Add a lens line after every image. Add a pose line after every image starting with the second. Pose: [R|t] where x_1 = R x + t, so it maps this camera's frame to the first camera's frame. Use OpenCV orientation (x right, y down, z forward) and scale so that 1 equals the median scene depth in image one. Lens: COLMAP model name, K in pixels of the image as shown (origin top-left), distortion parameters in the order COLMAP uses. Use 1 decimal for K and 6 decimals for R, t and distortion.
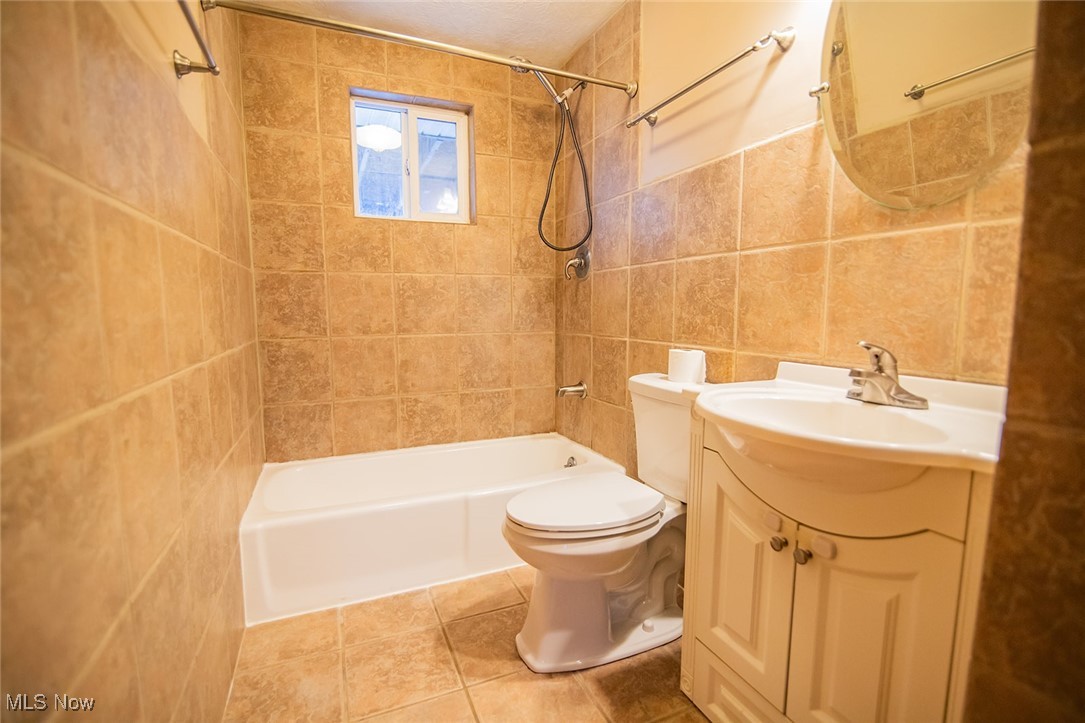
lens RADIAL K [[508.0, 0, 542.5], [0, 508.0, 361.5], [0, 0, 1]] dist [-0.004239, -0.001415]
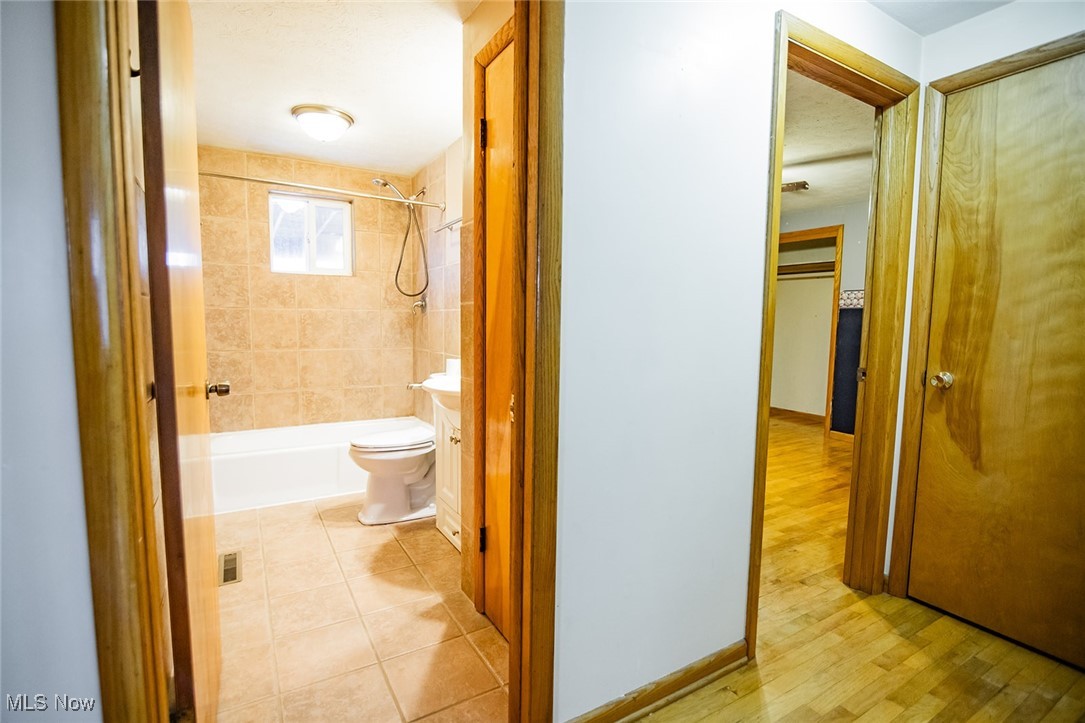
lens RADIAL K [[506.3, 0, 529.0], [0, 506.3, 361.5], [0, 0, 1]] dist [-0.000797, -0.000221]
pose [[0.993288, 0.004717, 0.115567, 0.221967], [-0.001906, 0.999700, -0.024422, 0.020363], [-0.115647, 0.024037, 0.992999, -0.584531]]
